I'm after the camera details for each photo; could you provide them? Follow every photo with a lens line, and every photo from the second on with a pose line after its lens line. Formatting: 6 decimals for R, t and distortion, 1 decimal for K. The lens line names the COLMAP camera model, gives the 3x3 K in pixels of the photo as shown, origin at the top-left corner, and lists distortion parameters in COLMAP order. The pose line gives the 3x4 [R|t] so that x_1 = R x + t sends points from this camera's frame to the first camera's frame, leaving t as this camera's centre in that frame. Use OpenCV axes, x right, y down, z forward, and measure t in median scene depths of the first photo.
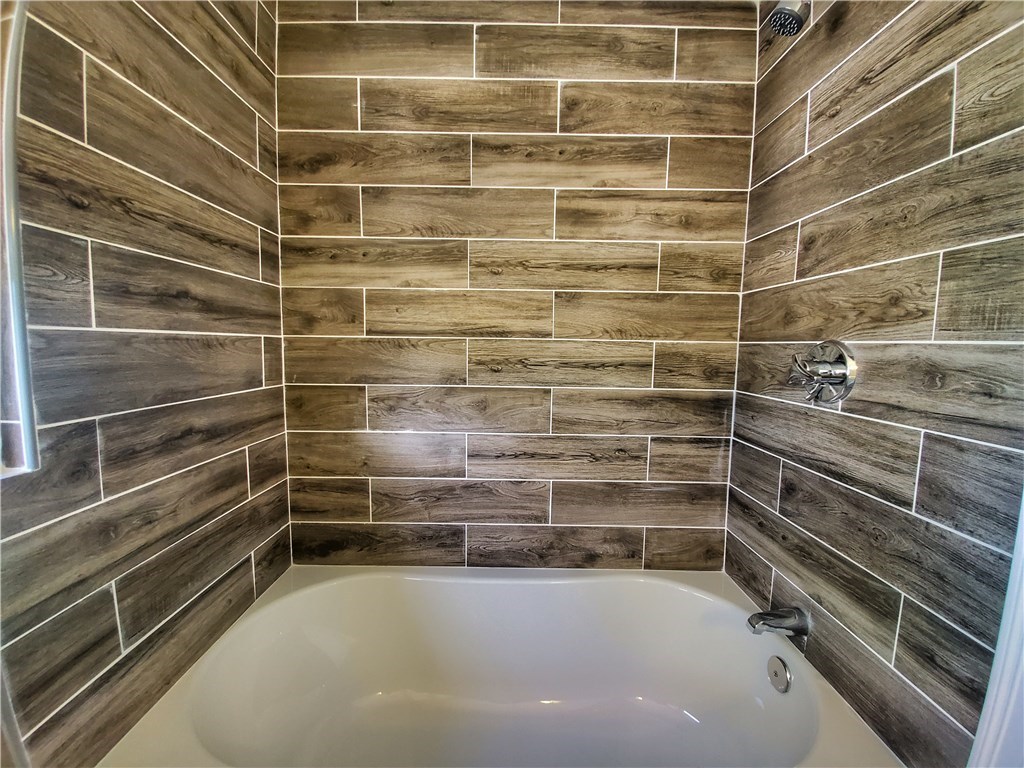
lens RADIAL K [[404.5, 0, 509.0], [0, 404.5, 383.3], [0, 0, 1]] dist [-0.002389, -0.008478]
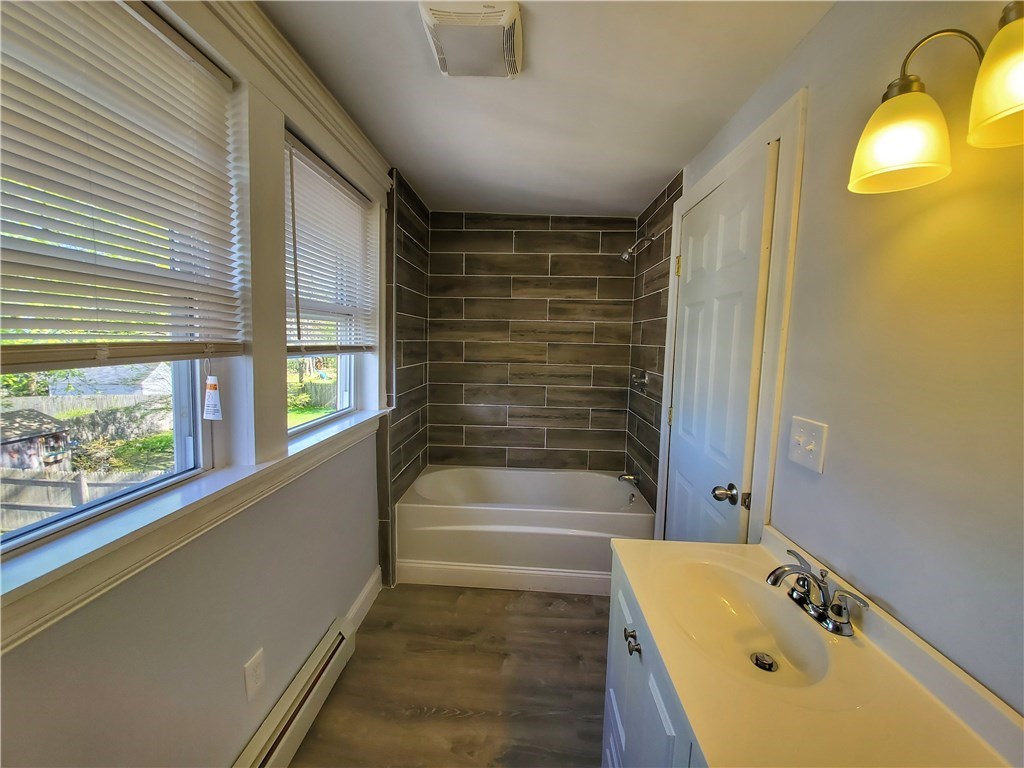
lens RADIAL K [[404.5, 0, 511.2], [0, 404.5, 380.7], [0, 0, 1]] dist [-0.002389, -0.008478]
pose [[0.998765, 0.010606, -0.048535, 0.021136], [-0.010367, 0.999933, 0.005179, -0.028317], [0.048587, -0.004670, 0.998808, -1.263203]]
